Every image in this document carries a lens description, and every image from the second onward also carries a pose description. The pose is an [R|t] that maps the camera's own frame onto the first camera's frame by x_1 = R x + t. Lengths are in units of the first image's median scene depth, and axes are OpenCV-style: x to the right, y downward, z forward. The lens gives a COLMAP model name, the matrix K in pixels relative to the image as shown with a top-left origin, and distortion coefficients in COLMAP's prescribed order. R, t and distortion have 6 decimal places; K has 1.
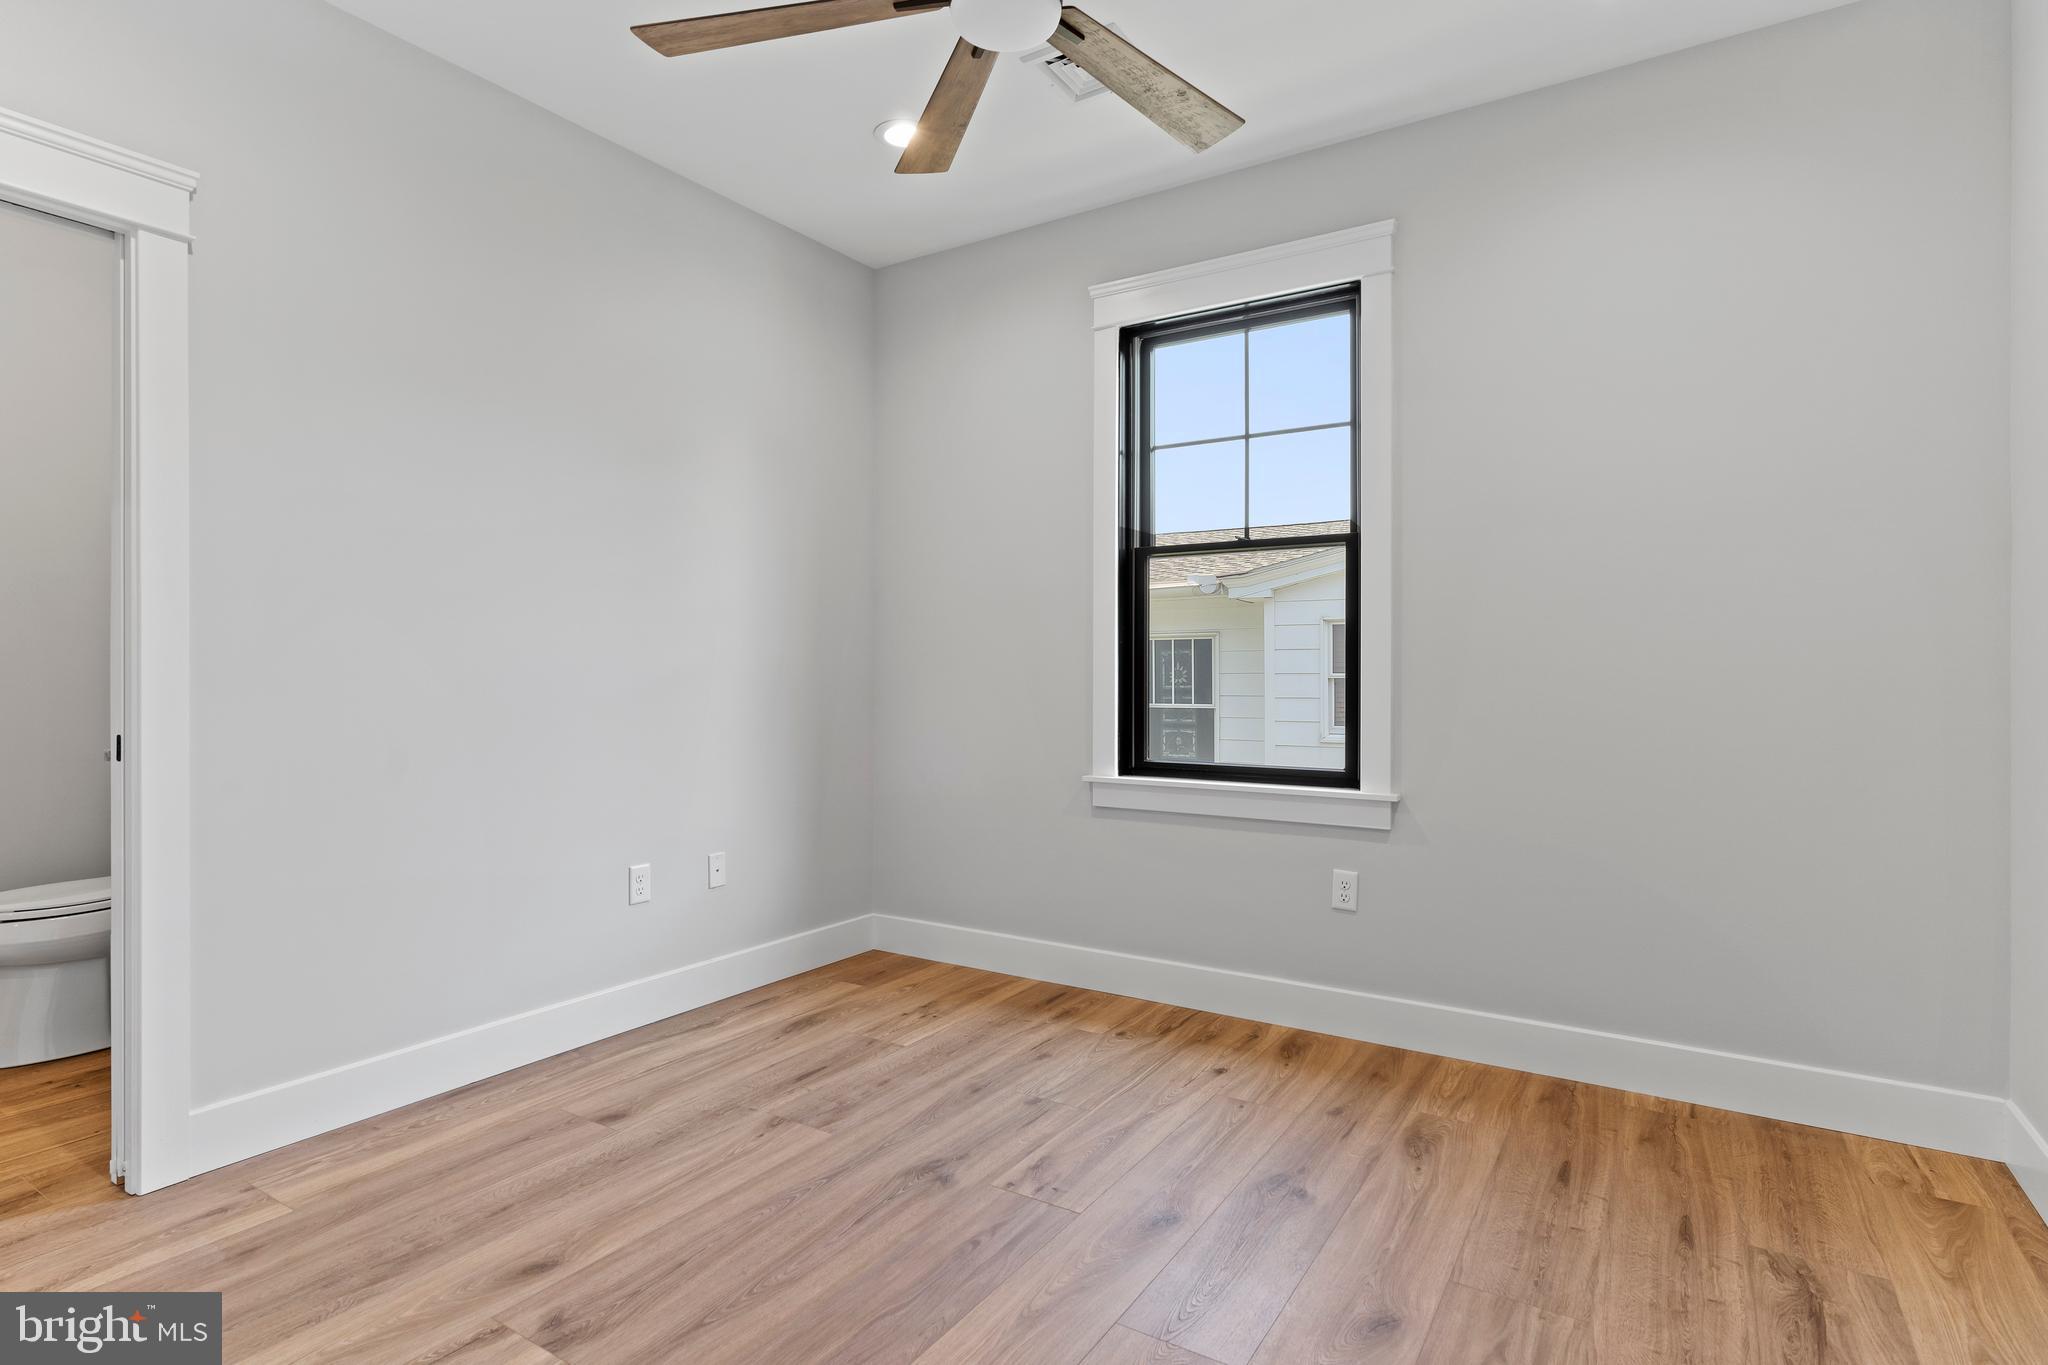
lens RADIAL K [[1040.9, 0, 1013.9], [0, 1040.9, 676.3], [0, 0, 1]] dist [-0.008356, 0.002343]
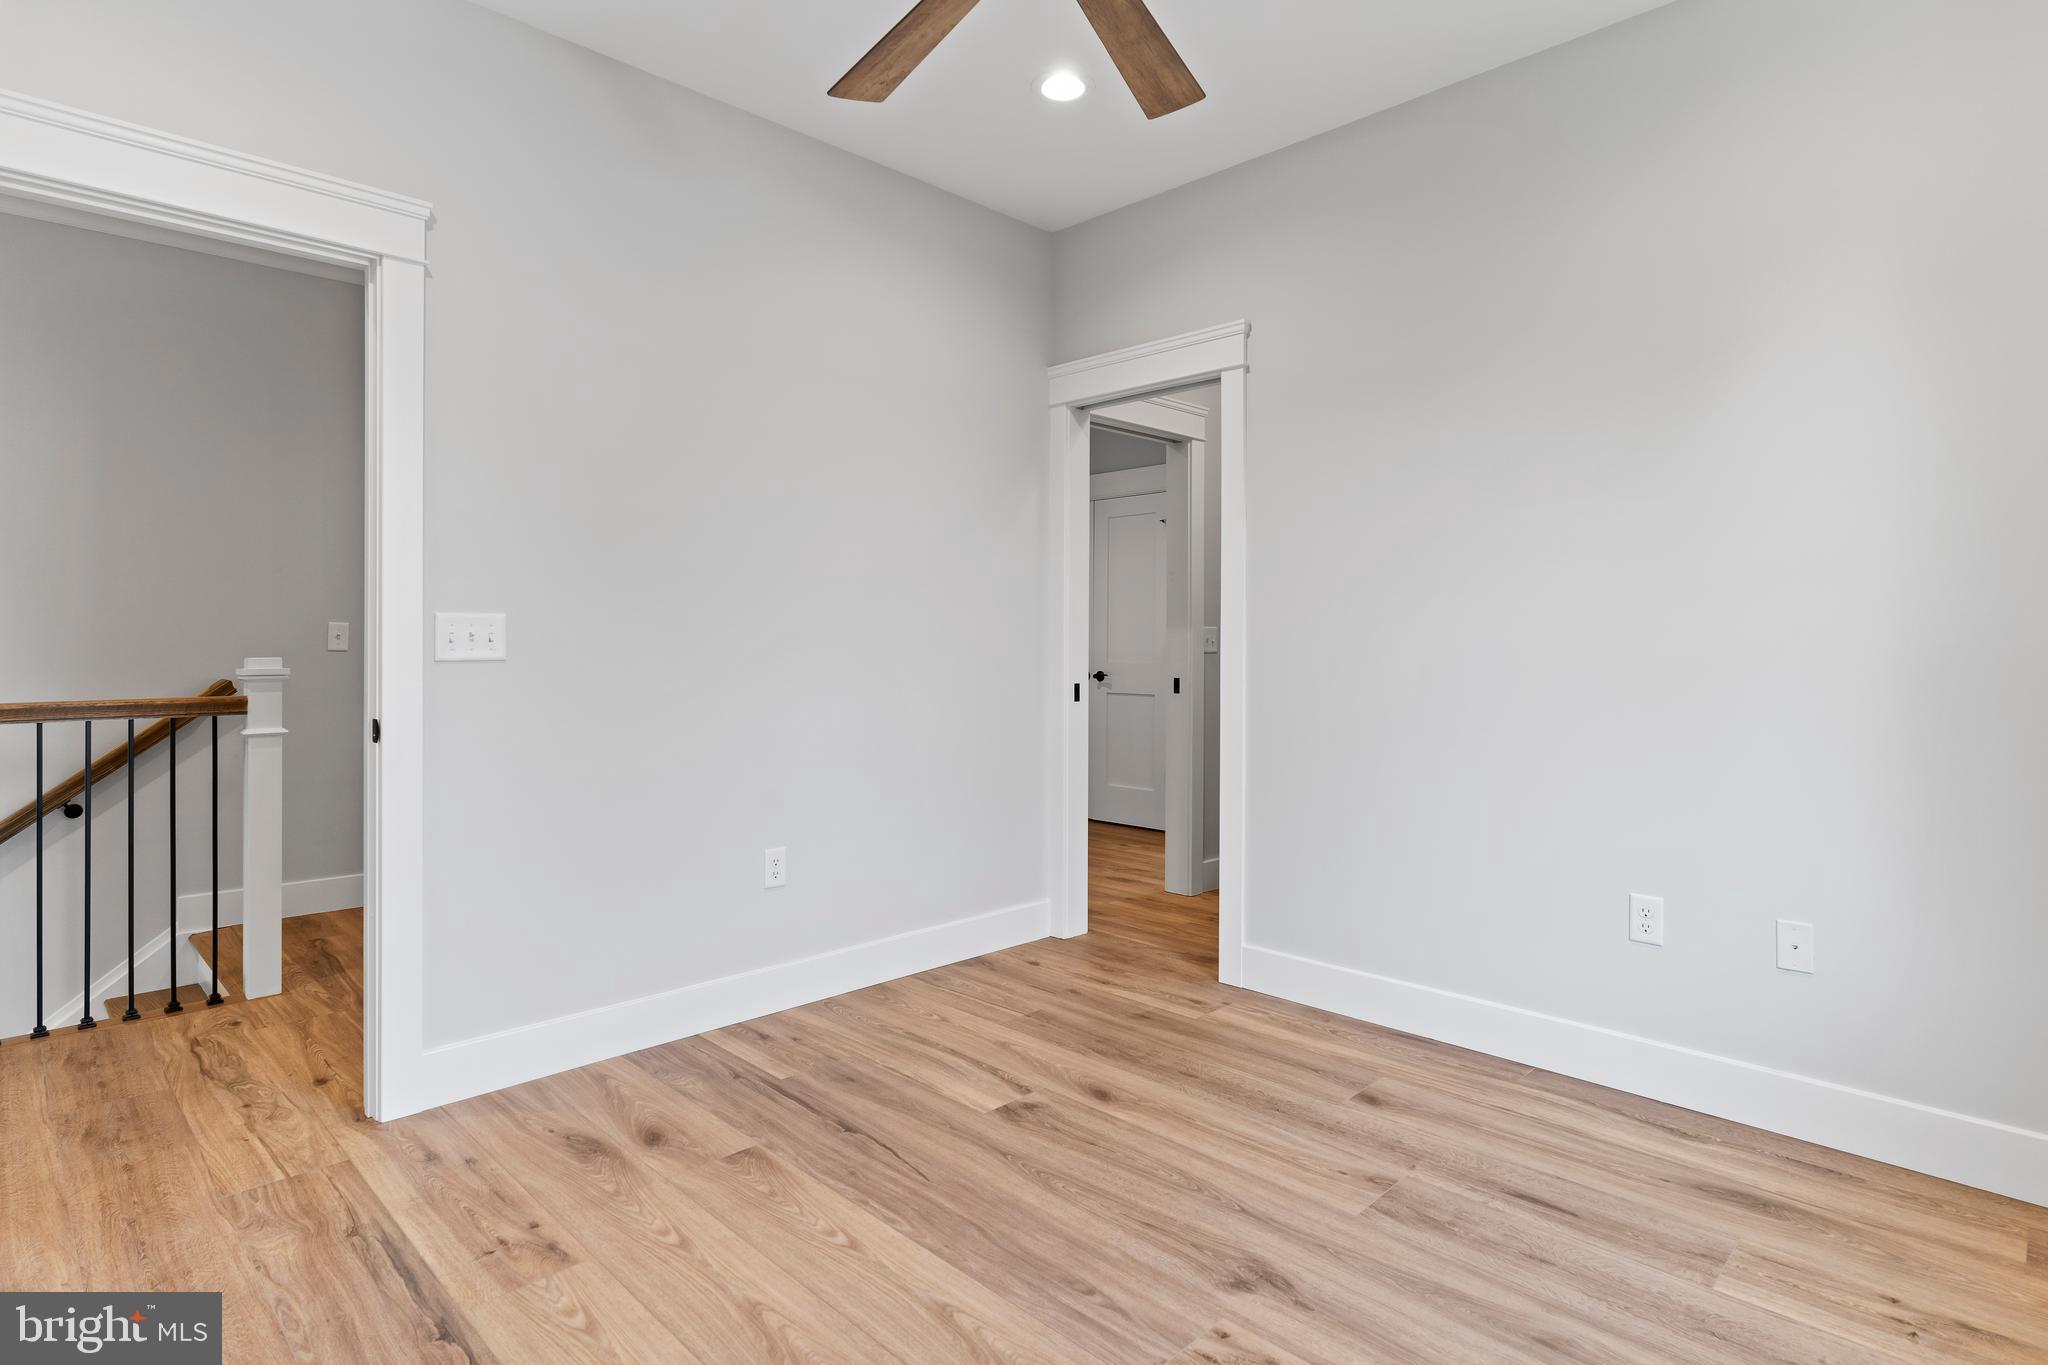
lens RADIAL K [[1062.4, 0, 1018.4], [0, 1062.4, 659.5], [0, 0, 1]] dist [-0.009351, 0.002744]
pose [[-0.206952, 0.016712, -0.978208, 0.690090], [-0.007436, 0.999798, 0.018654, -0.014688], [0.978323, 0.011135, -0.206786, 0.898152]]
